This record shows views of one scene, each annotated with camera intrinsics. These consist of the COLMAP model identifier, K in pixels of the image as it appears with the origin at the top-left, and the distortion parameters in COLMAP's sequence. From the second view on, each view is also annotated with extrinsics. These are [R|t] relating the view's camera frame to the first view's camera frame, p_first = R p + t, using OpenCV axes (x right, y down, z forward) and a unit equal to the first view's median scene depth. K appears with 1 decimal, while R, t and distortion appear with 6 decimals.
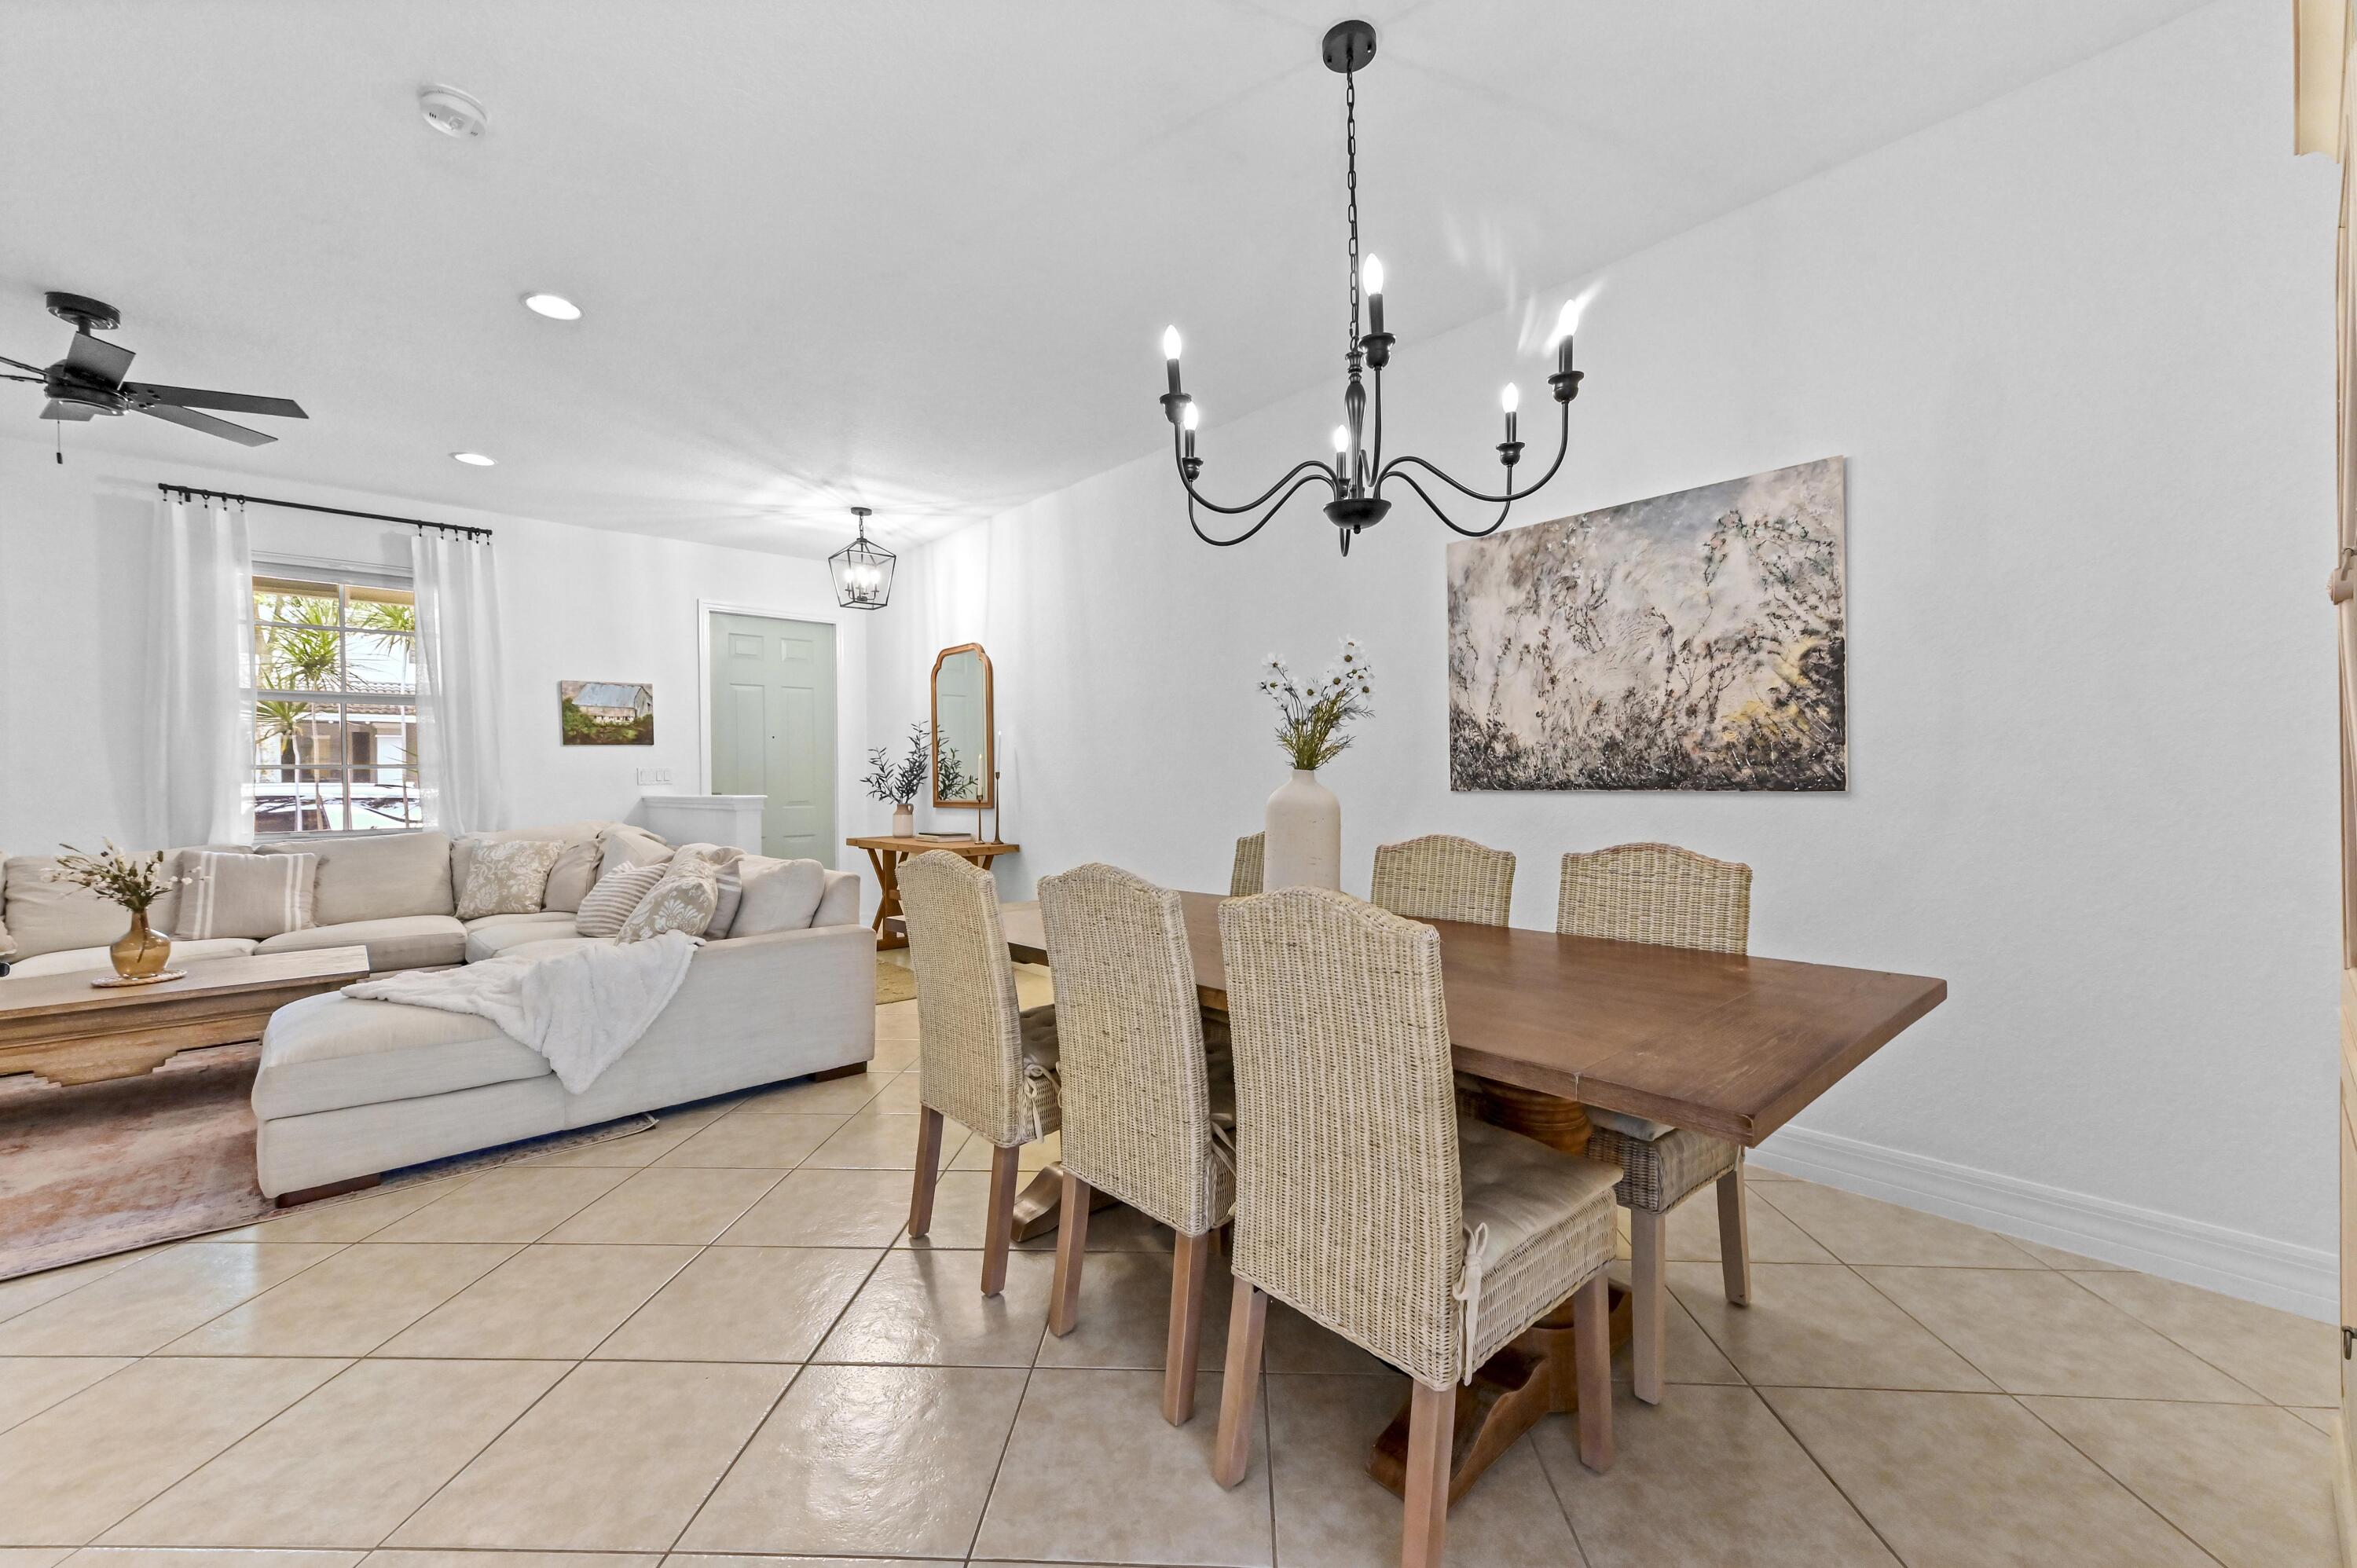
lens RADIAL K [[937.5, 0, 1180.1], [0, 937.5, 780.6], [0, 0, 1]] dist [0.012597, 0.000192]
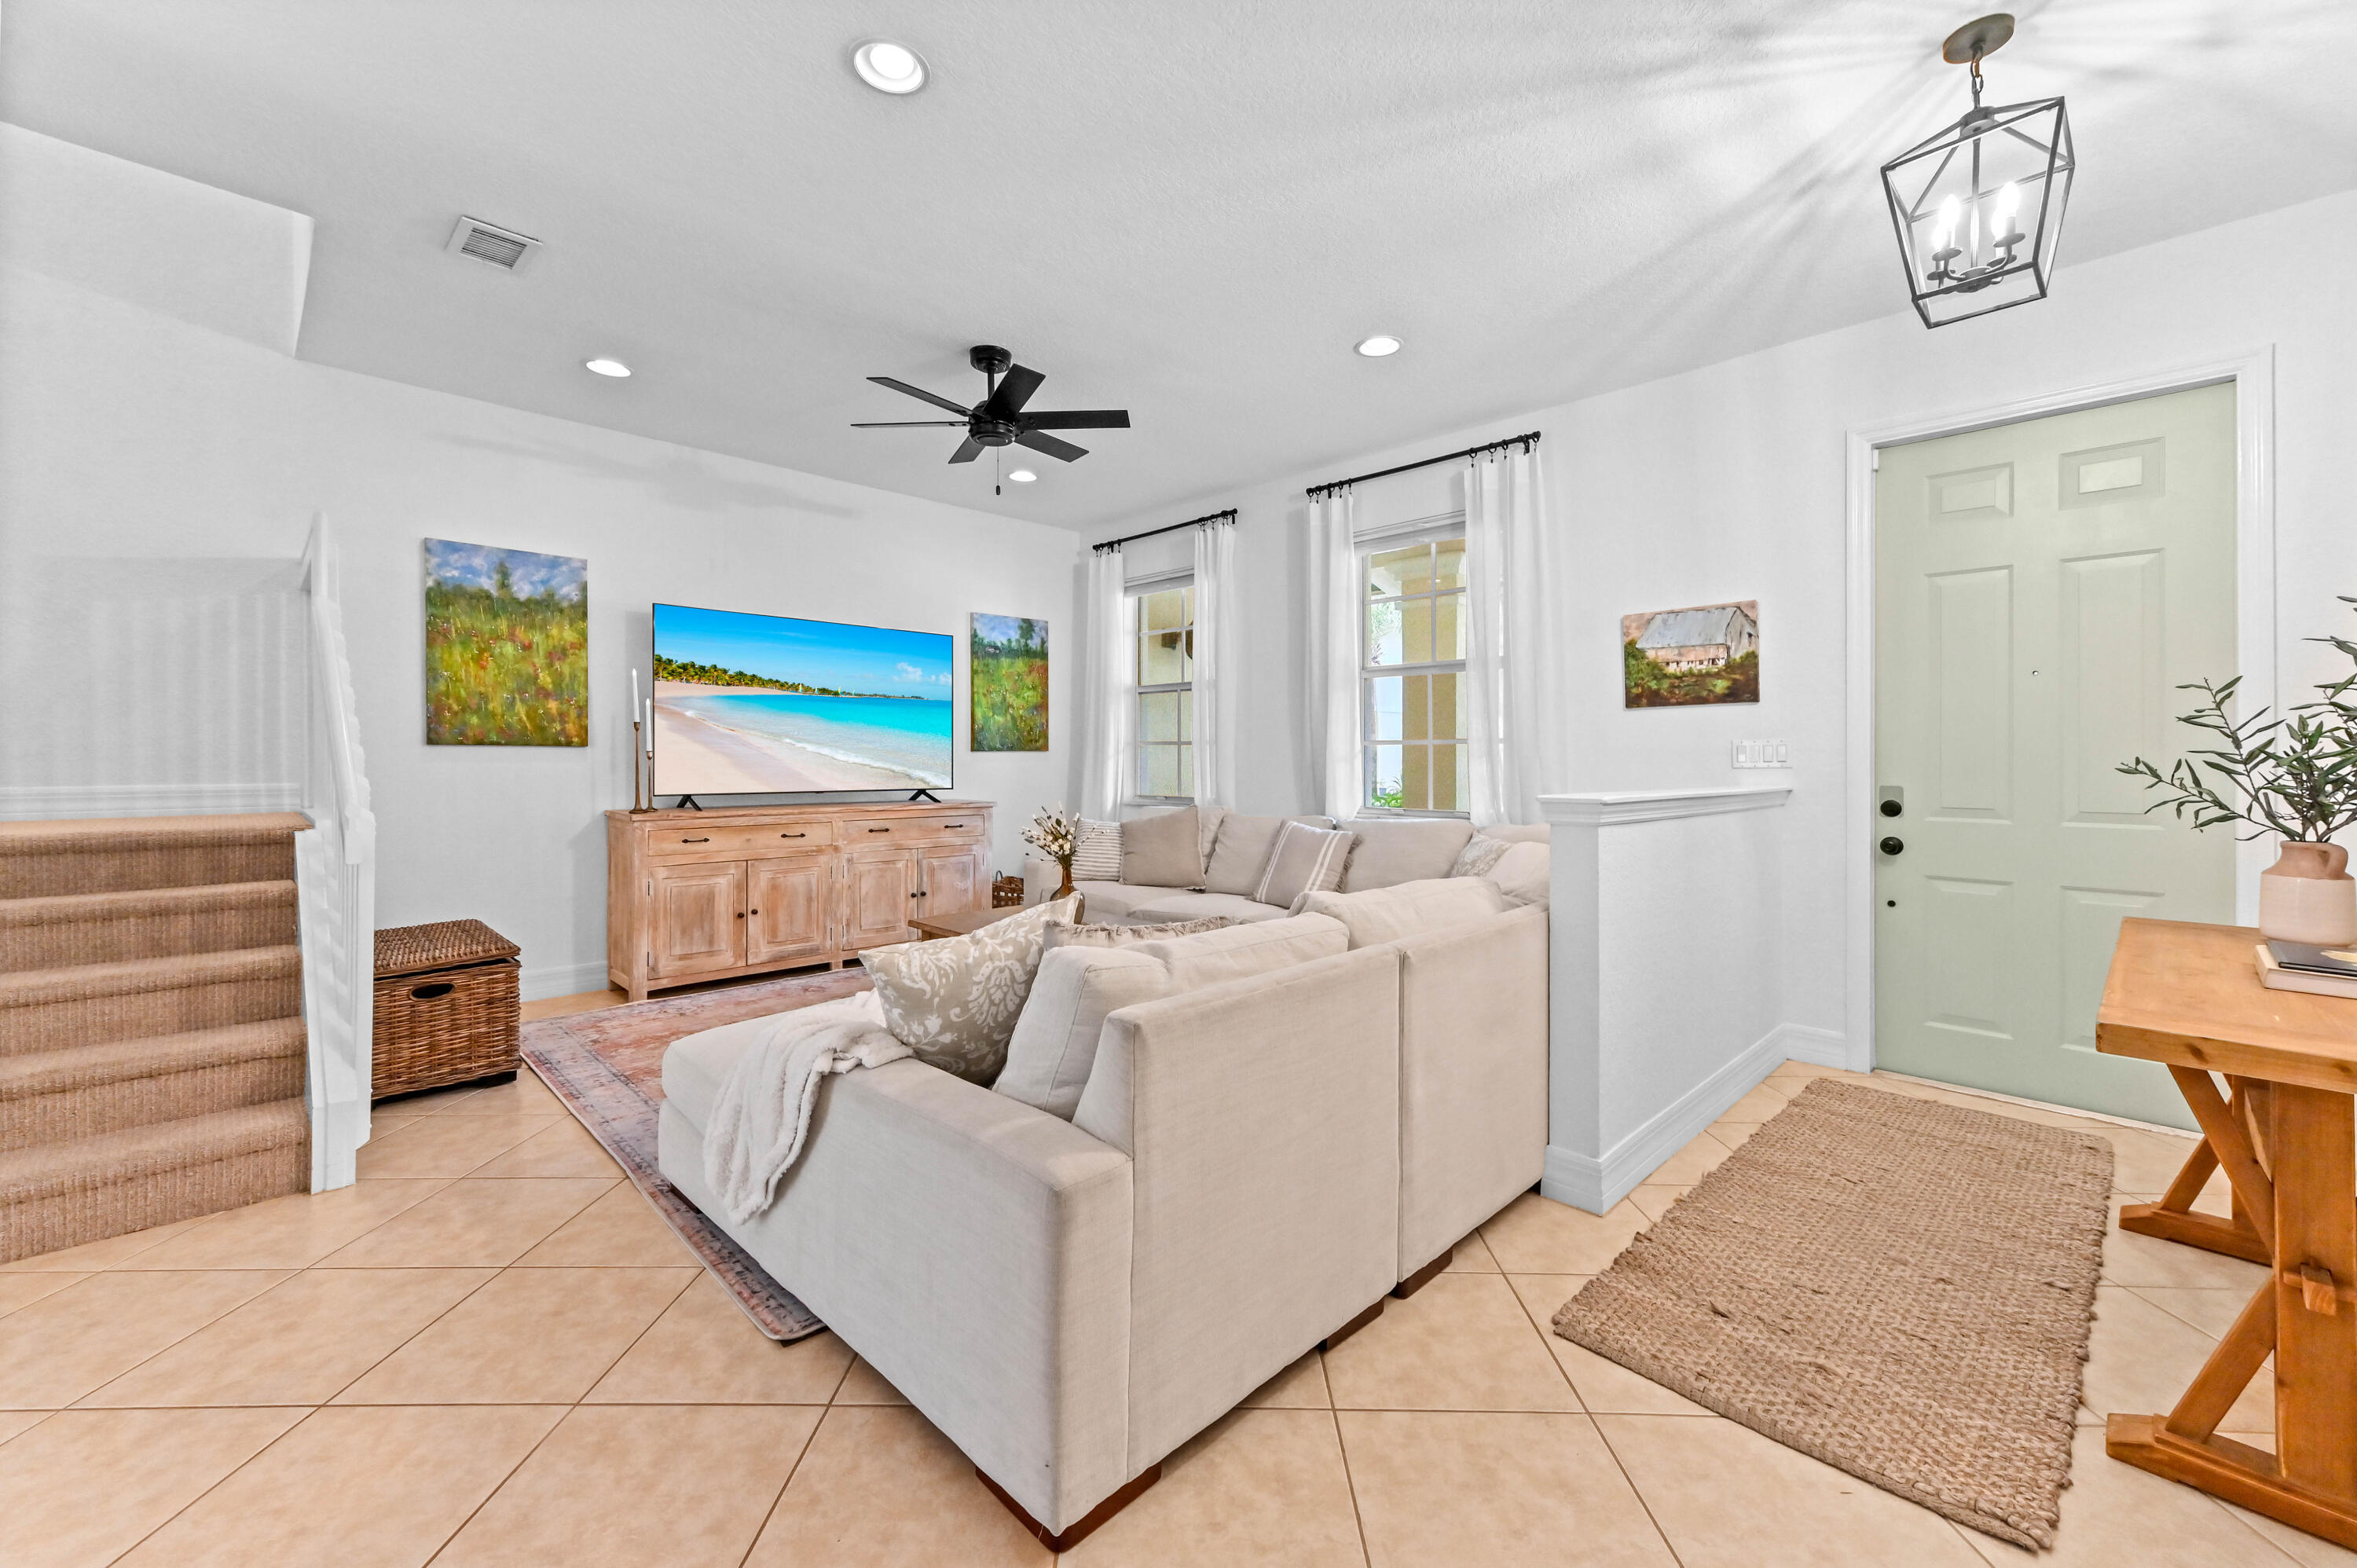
lens RADIAL K [[936.4, 0, 1185.2], [0, 936.4, 767.3], [0, 0, 1]] dist [0.010991, 0.000025]
pose [[0.049205, 0.020967, -0.998569, 0.023208], [-0.008218, 0.999754, 0.020587, -0.006321], [0.998755, 0.007193, 0.049365, 0.684720]]
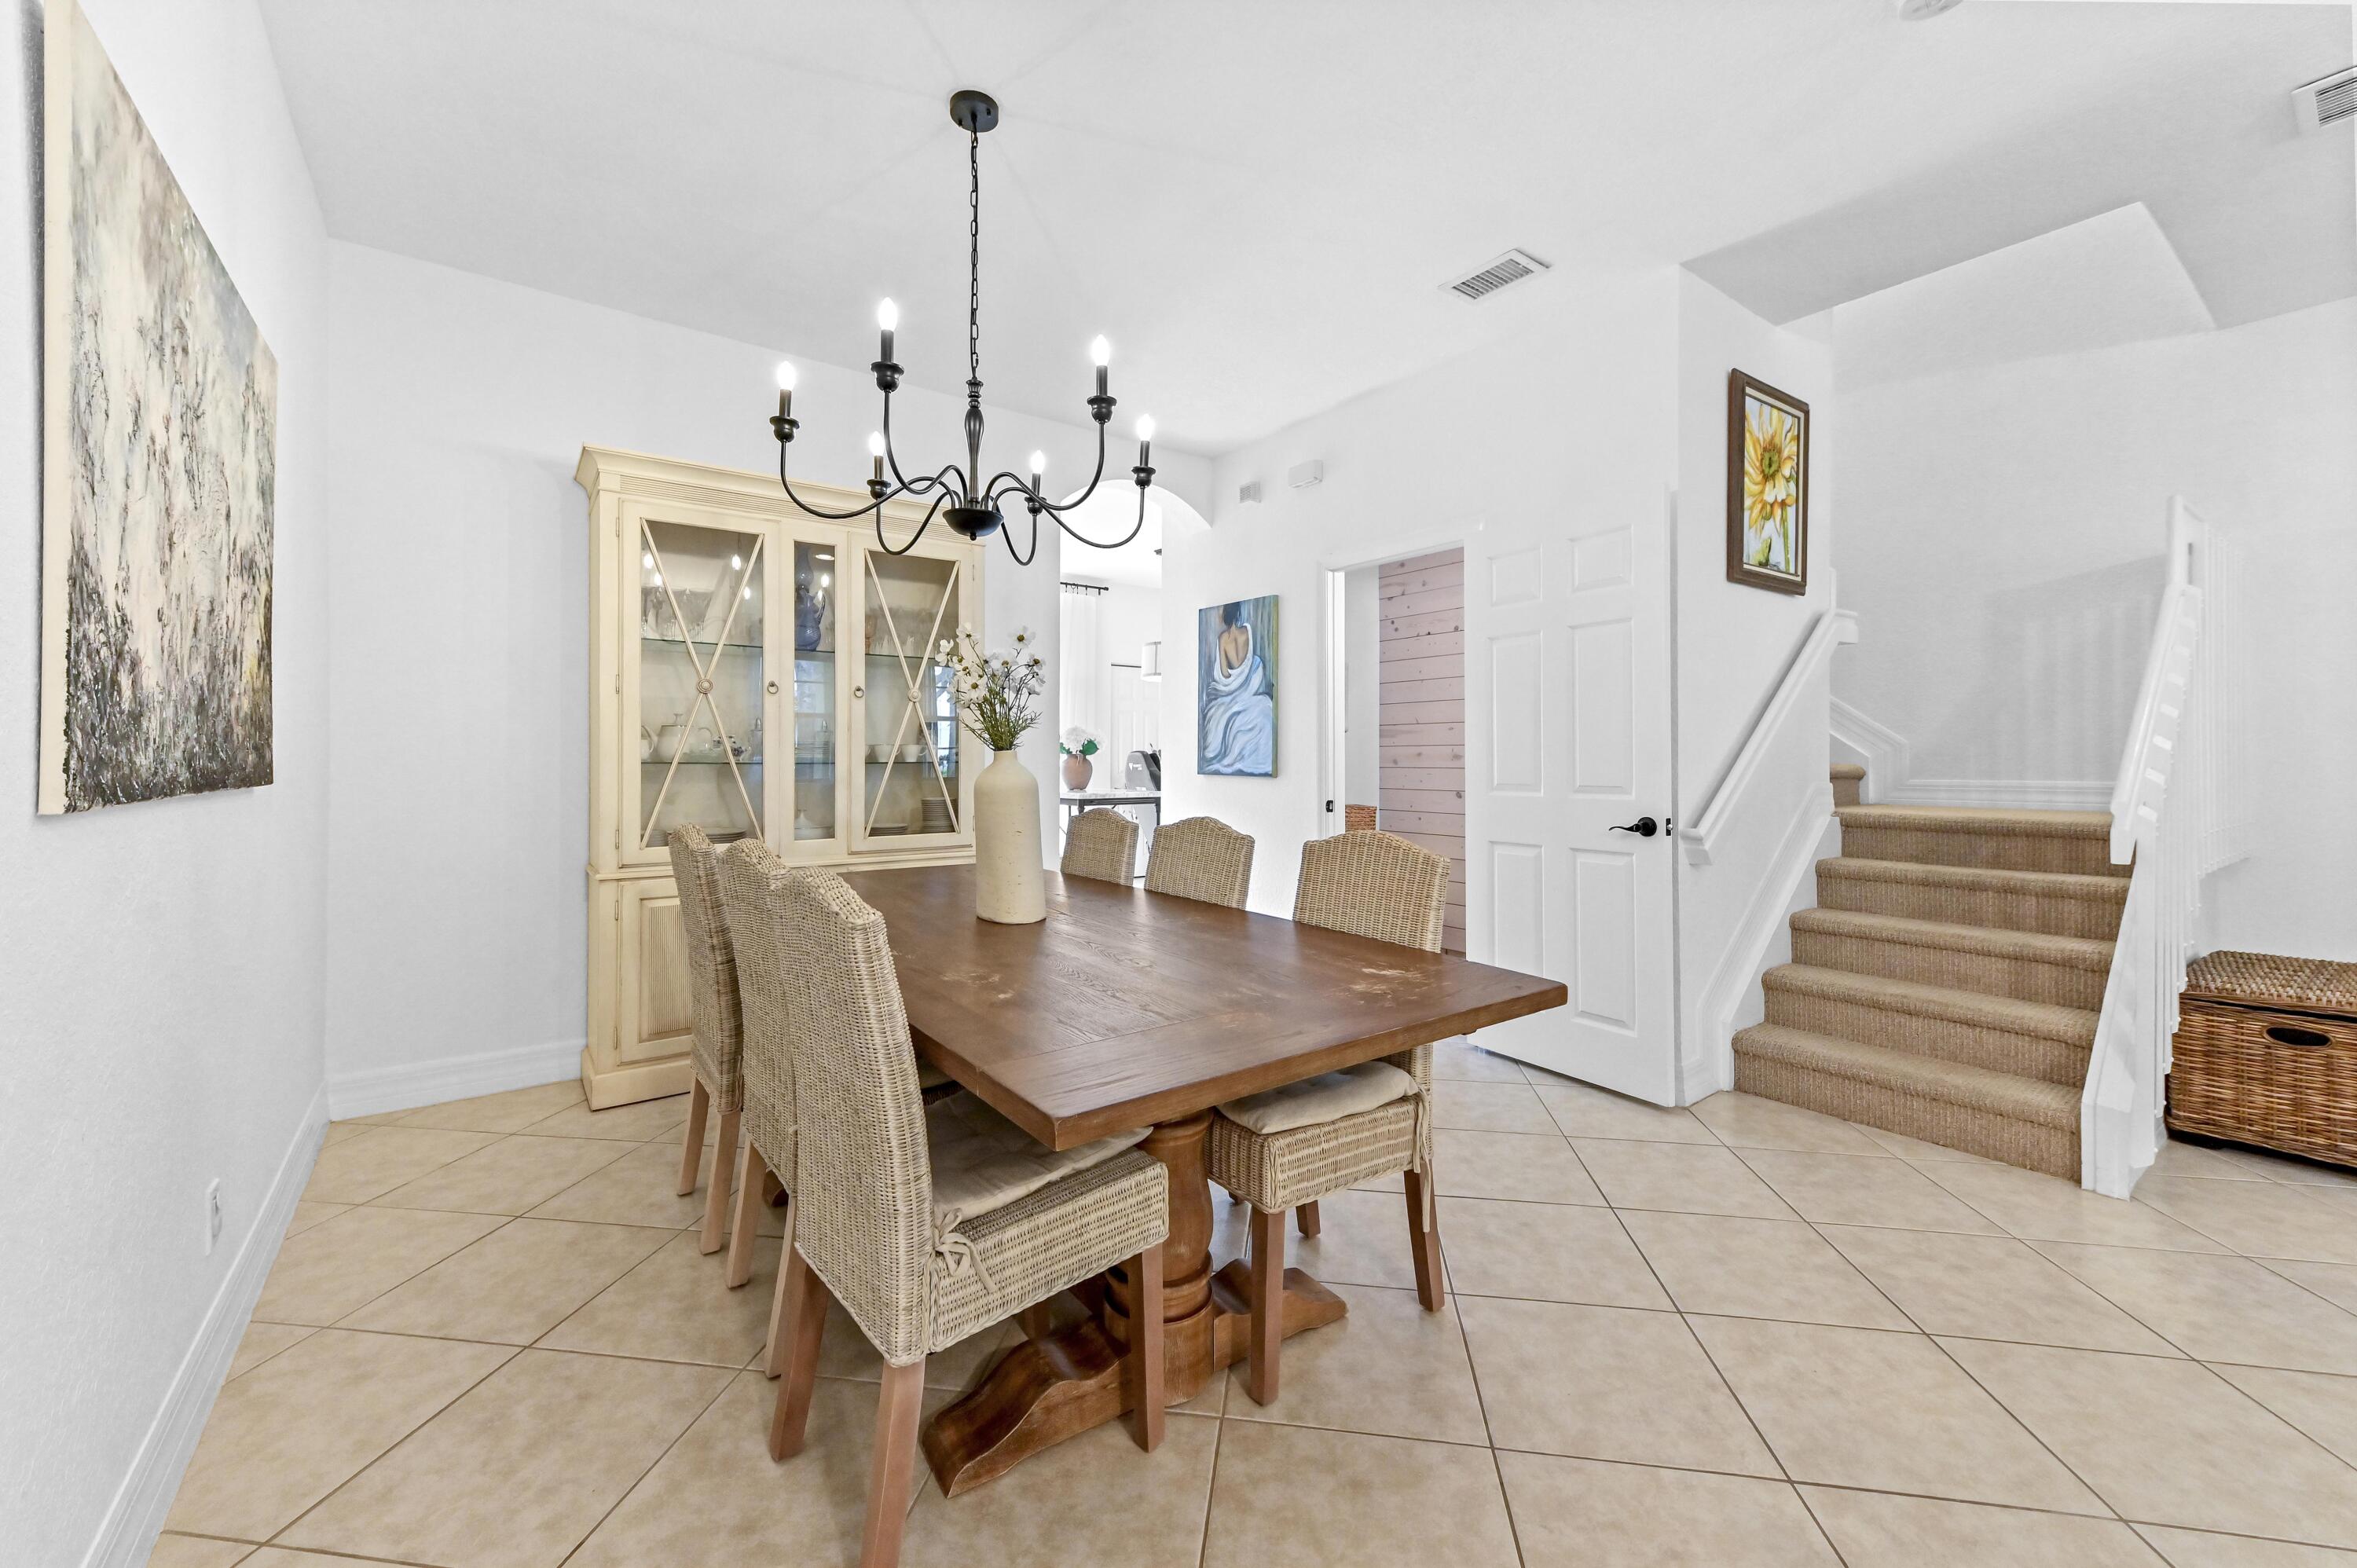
lens RADIAL K [[919.6, 0, 1175.2], [0, 919.6, 755.8], [0, 0, 1]] dist [0.013495, 0.000119]
pose [[-0.995985, 0.010858, 0.088863, -0.051956], [0.011145, 0.999934, 0.002734, -0.003392], [-0.088827, 0.003713, -0.996040, 0.775058]]
